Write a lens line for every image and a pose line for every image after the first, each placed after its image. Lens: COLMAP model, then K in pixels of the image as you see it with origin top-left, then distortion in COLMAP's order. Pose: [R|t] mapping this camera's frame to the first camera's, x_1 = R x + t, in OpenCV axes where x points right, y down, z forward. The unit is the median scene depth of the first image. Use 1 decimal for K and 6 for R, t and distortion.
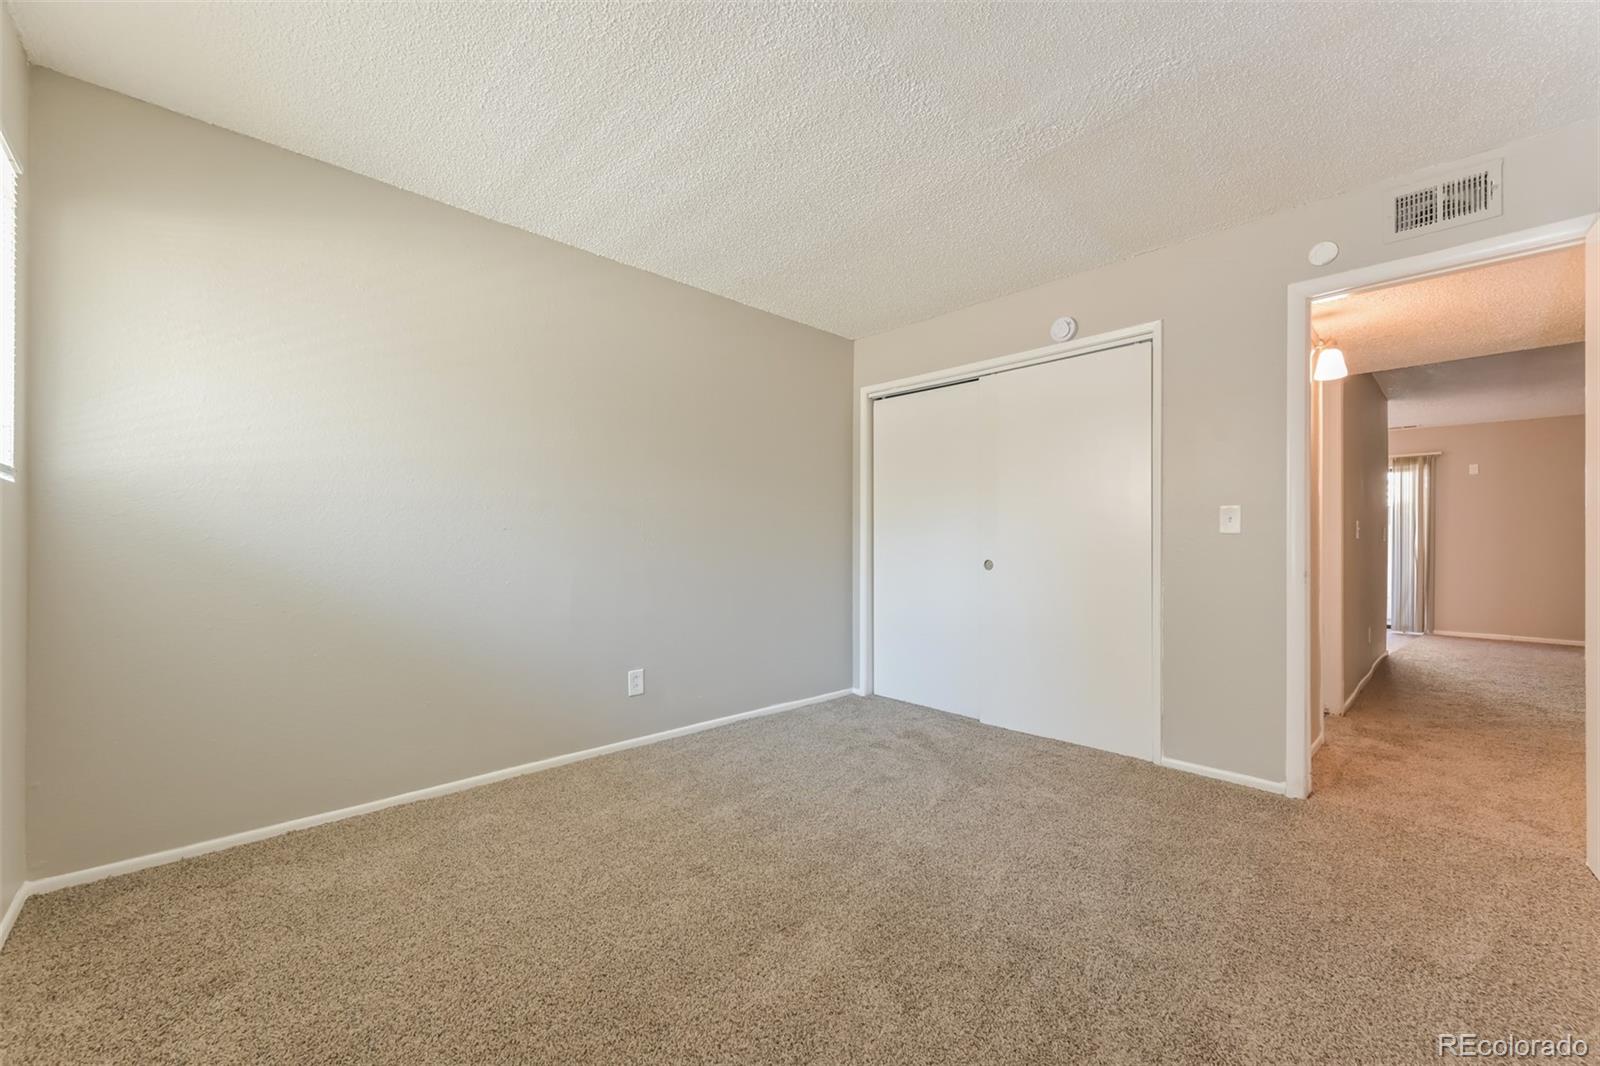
lens RADIAL K [[633.4, 0, 803.2], [0, 633.4, 546.7], [0, 0, 1]] dist [-0.001165, 0.000029]
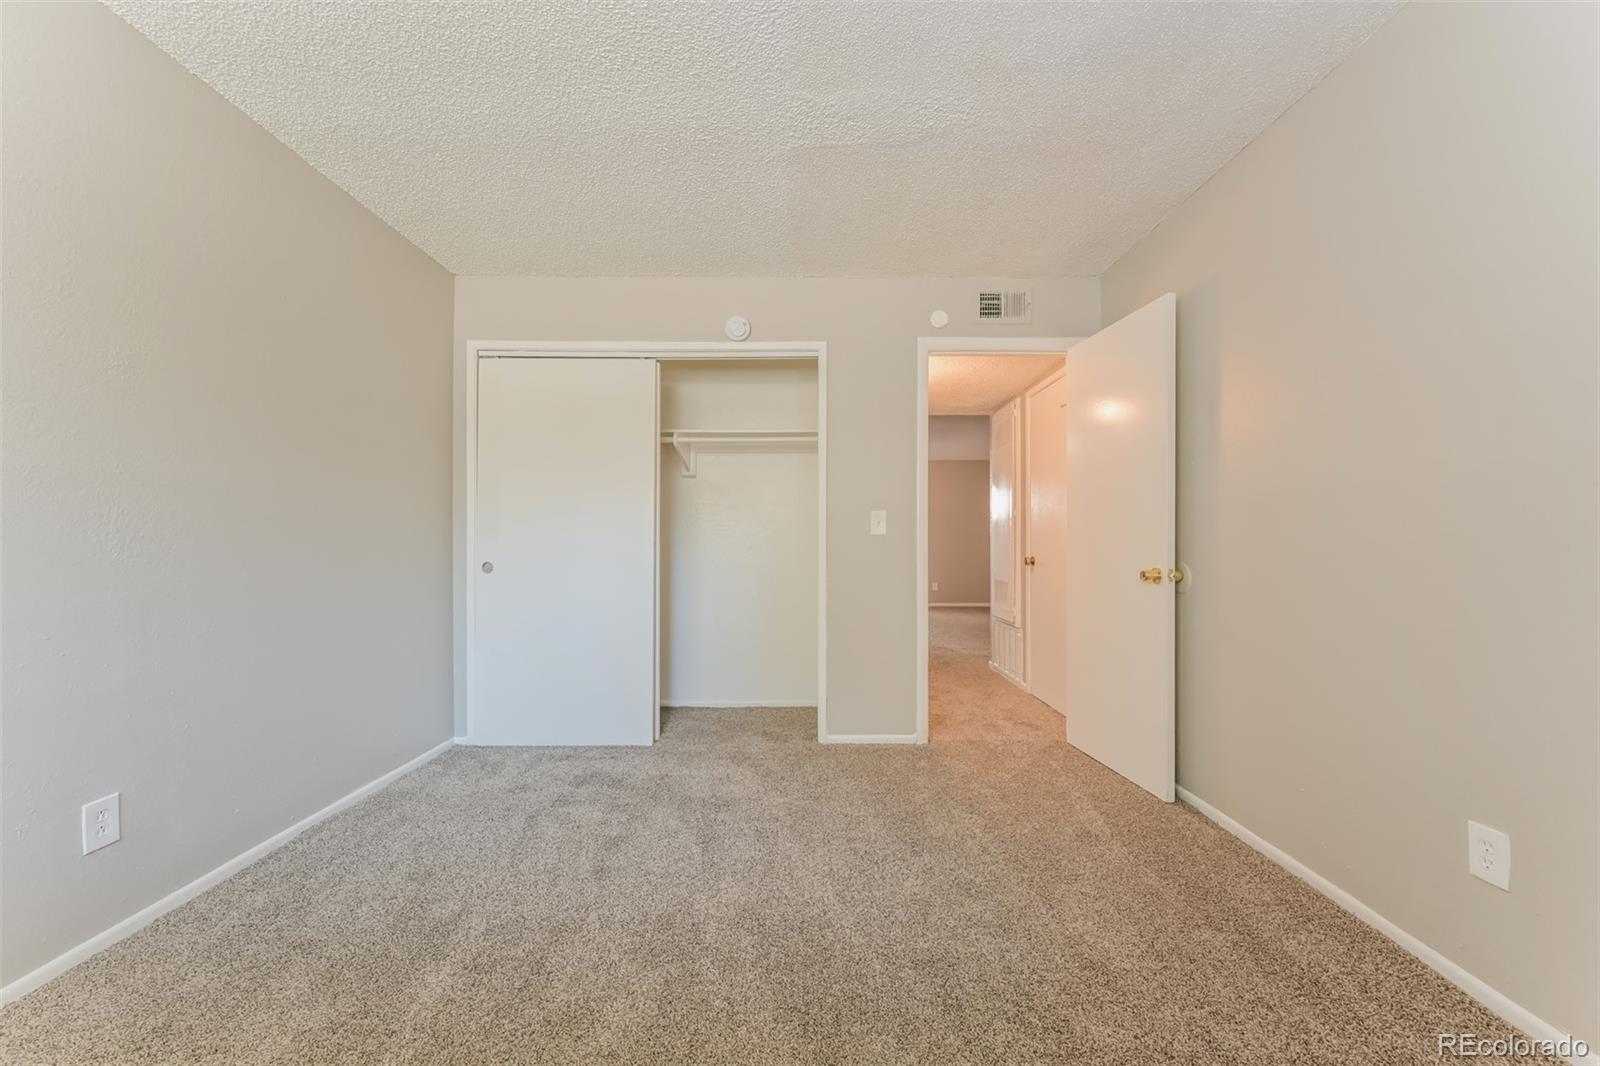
lens RADIAL K [[633.4, 0, 803.2], [0, 633.4, 546.7], [0, 0, 1]] dist [-0.001165, 0.000029]
pose [[0.684241, -0.008461, 0.729207, -0.286574], [0.007693, 0.999961, 0.004383, -0.004725], [-0.729216, 0.002611, 0.684279, 0.284759]]
